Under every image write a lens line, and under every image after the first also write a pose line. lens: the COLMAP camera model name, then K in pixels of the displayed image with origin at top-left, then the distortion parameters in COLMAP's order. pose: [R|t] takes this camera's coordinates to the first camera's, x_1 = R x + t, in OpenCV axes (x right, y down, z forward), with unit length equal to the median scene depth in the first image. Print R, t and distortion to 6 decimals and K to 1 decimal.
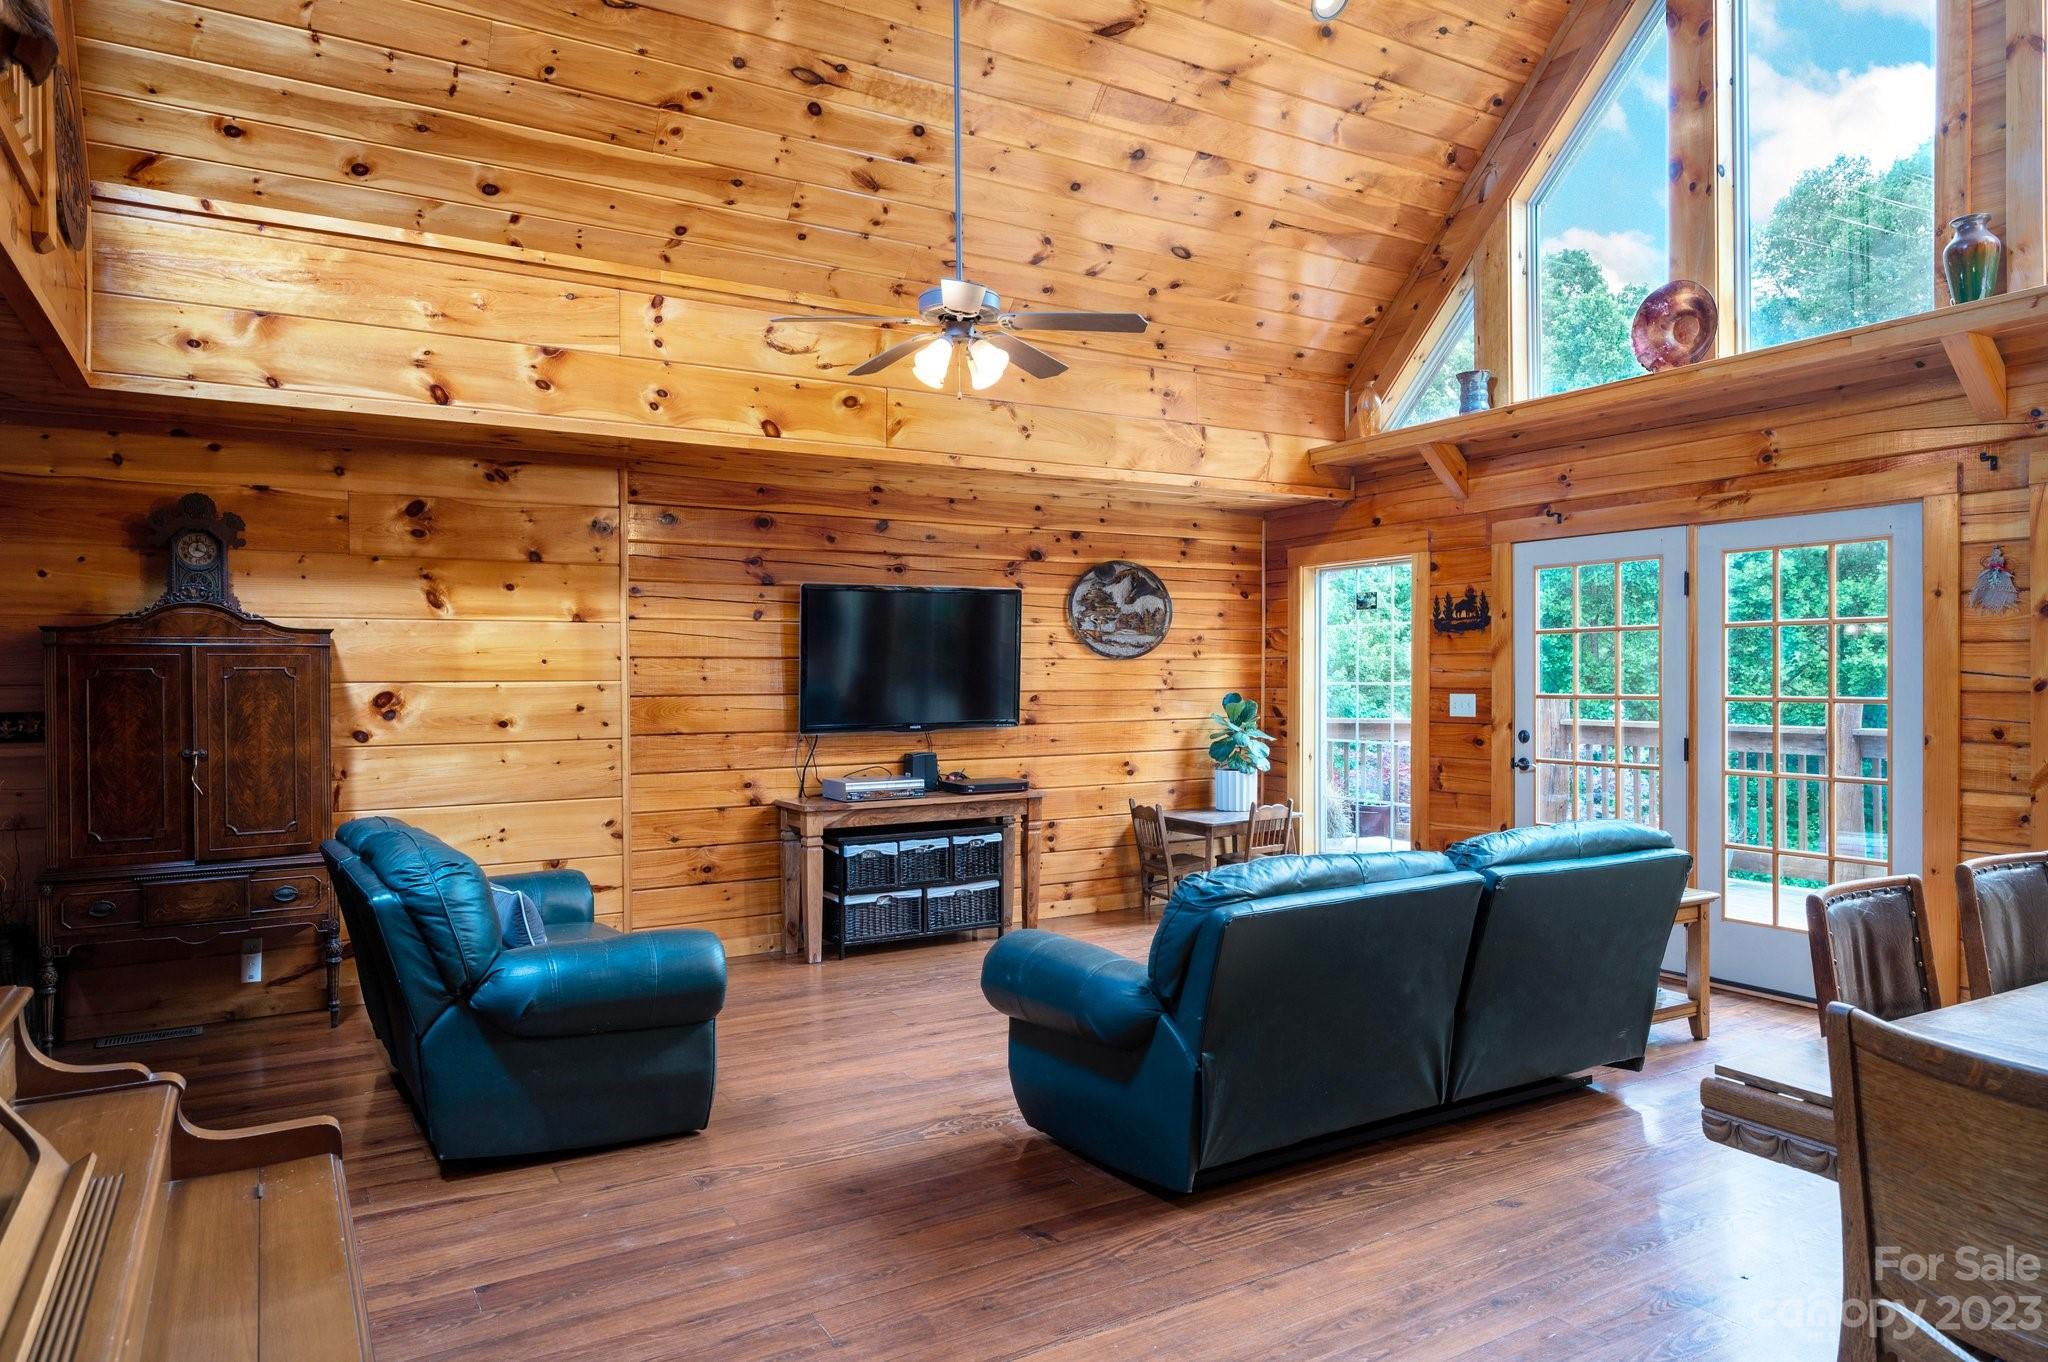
lens RADIAL K [[1288.9, 0, 1011.3], [0, 1288.9, 681.2], [0, 0, 1]] dist [0.001321, -0.000807]
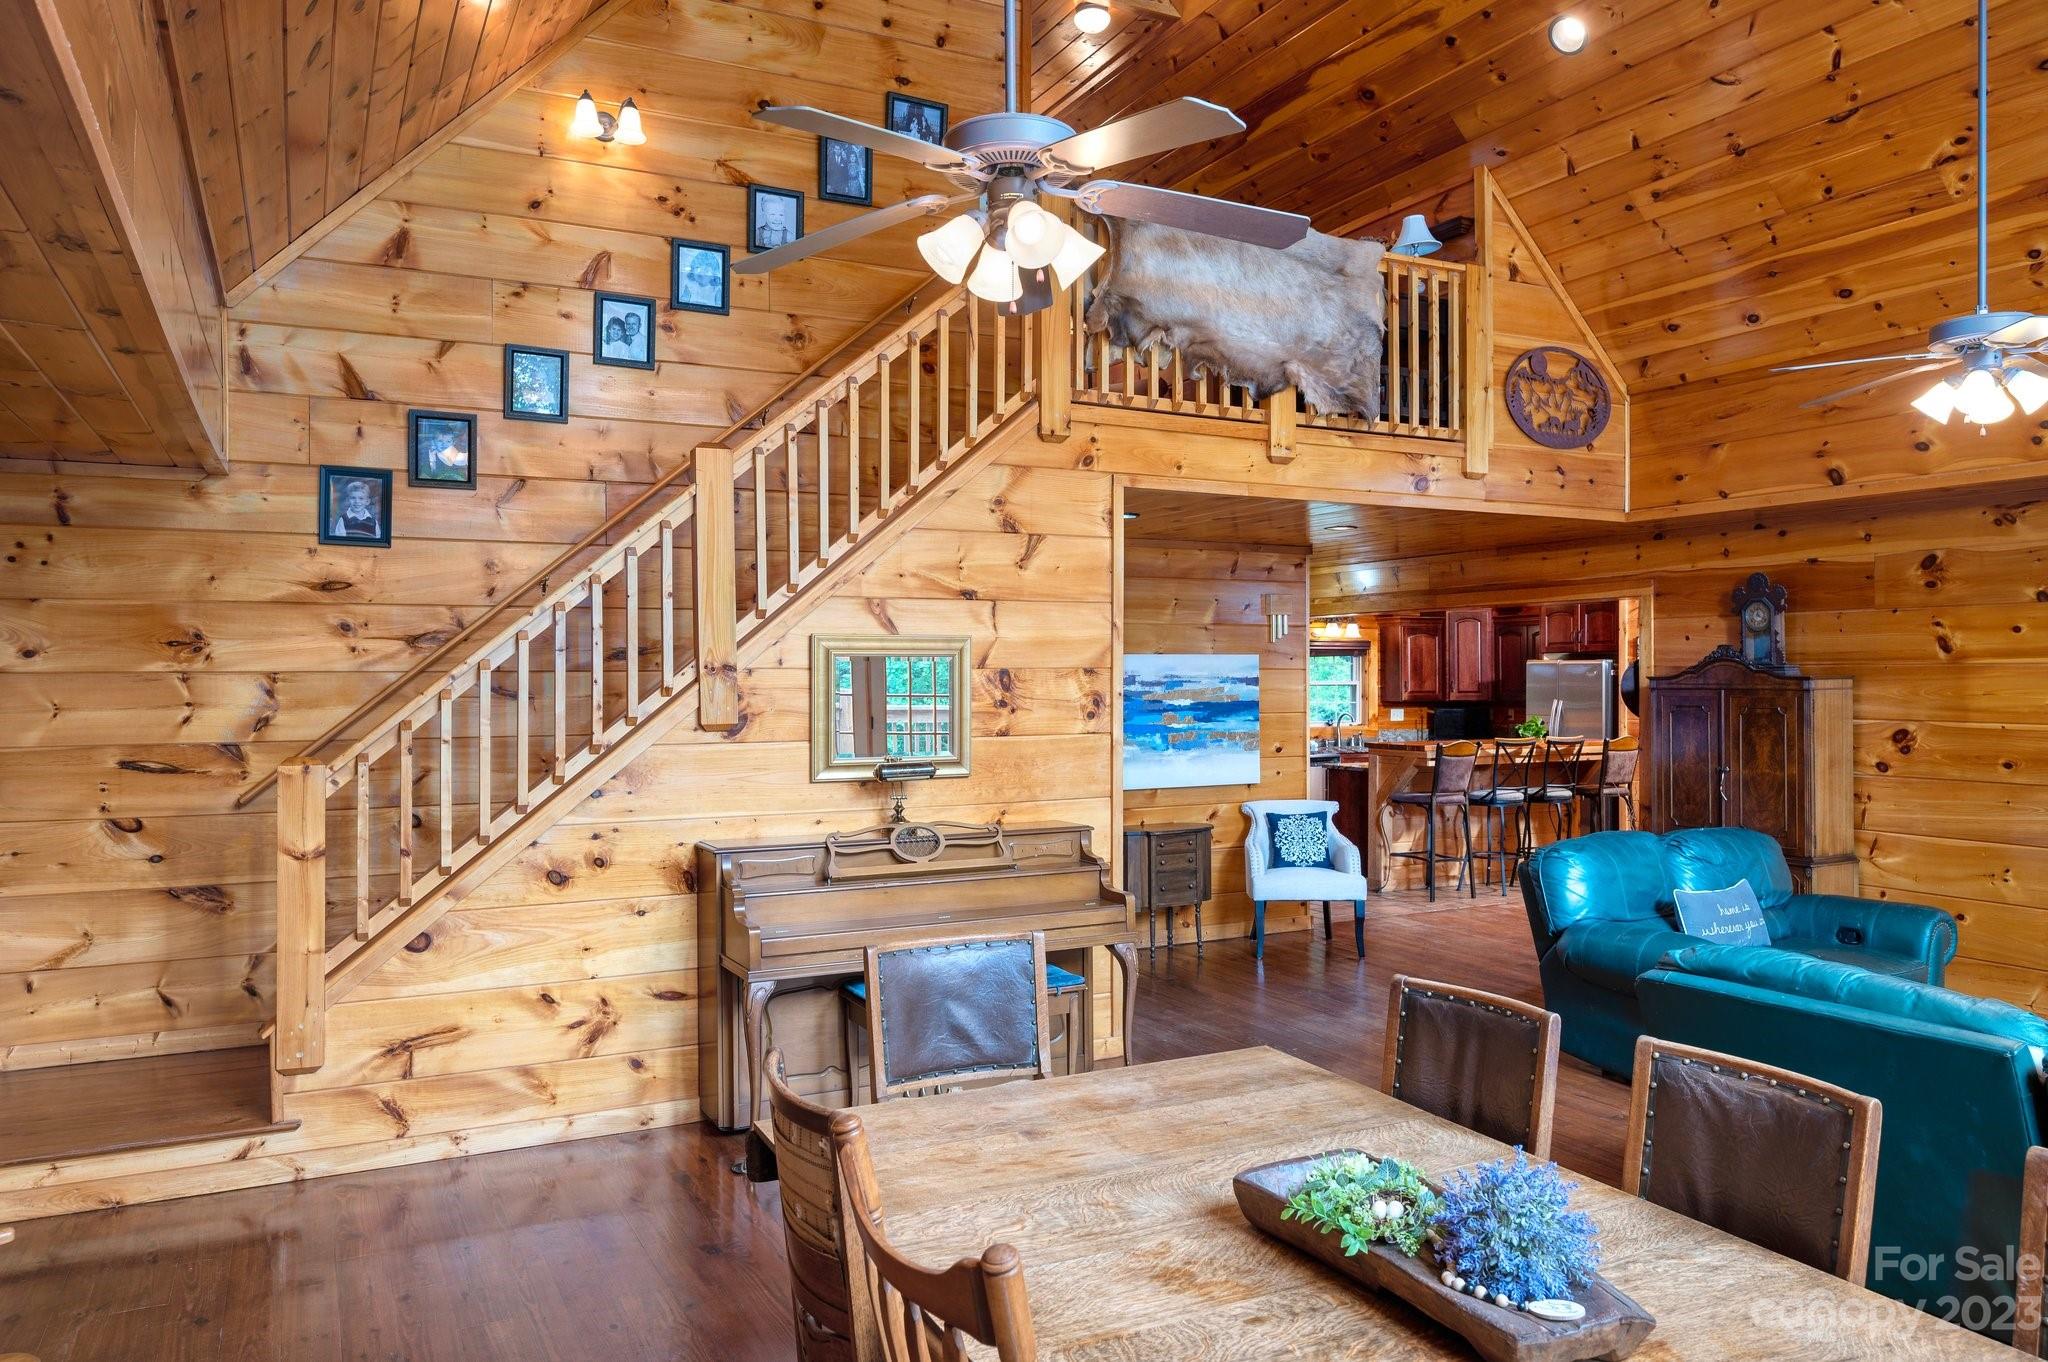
lens RADIAL K [[1382.6, 0, 1030.3], [0, 1382.6, 687.0], [0, 0, 1]] dist [-0.018857, 0.008770]
pose [[-0.039003, 0.011218, -0.999176, 0.736254], [-0.000562, 0.999937, 0.011249, -0.041029], [0.999239, 0.001000, -0.038994, 0.286961]]
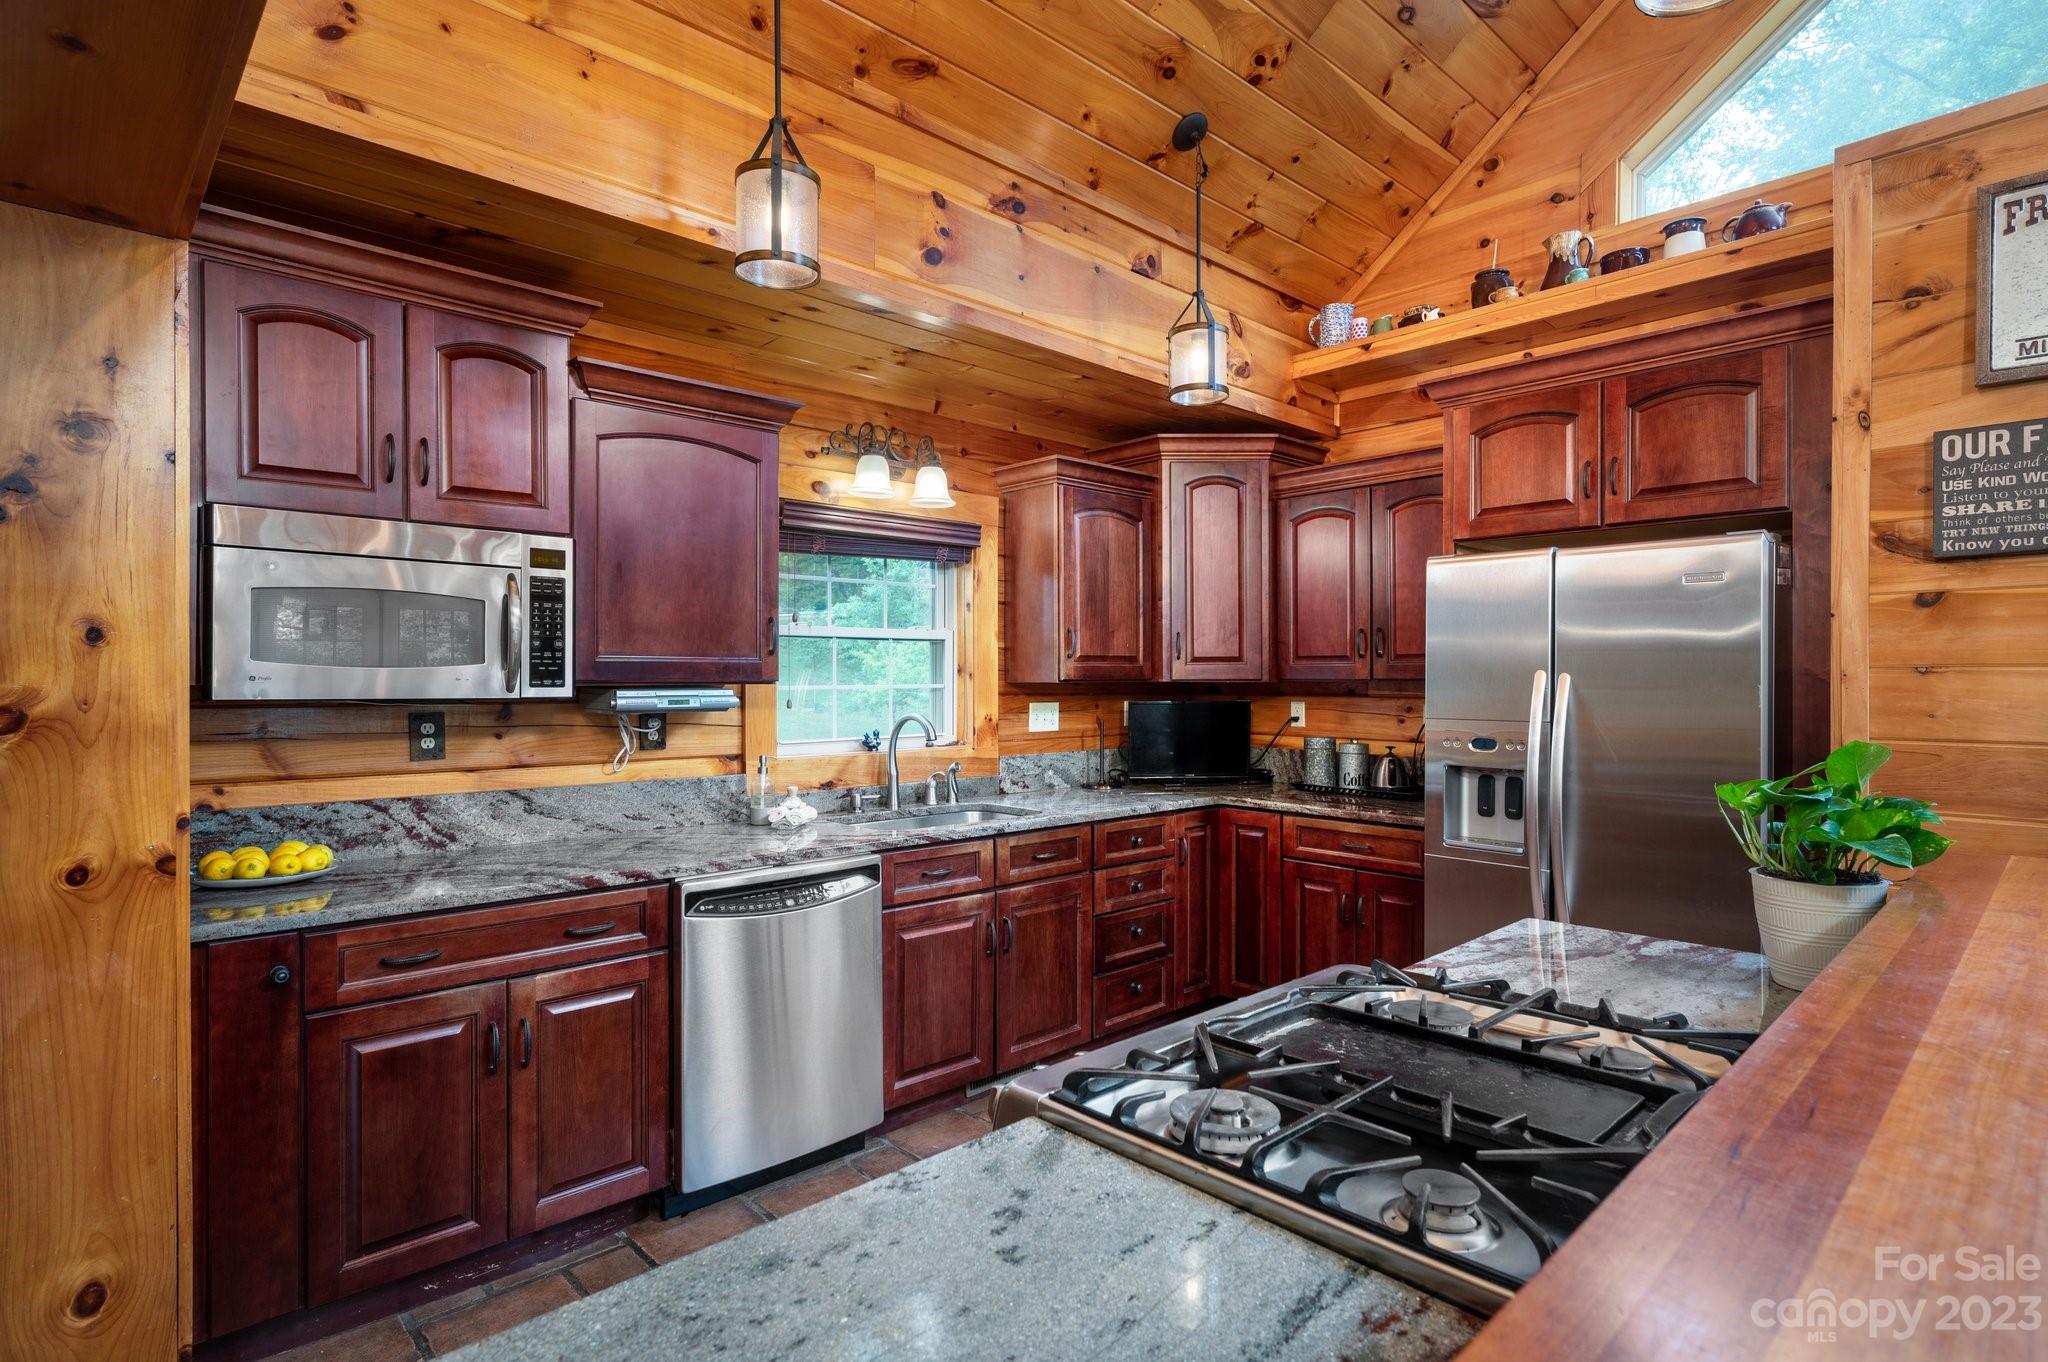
lens RADIAL K [[1035.3, 0, 1011.8], [0, 1035.3, 678.4], [0, 0, 1]] dist [-0.000014, 0.002316]
pose [[0.230539, 0.007538, -0.973034, -1.047027], [-0.005656, 0.999963, 0.006406, 0.004217], [0.973047, 0.004027, 0.230573, 0.654521]]
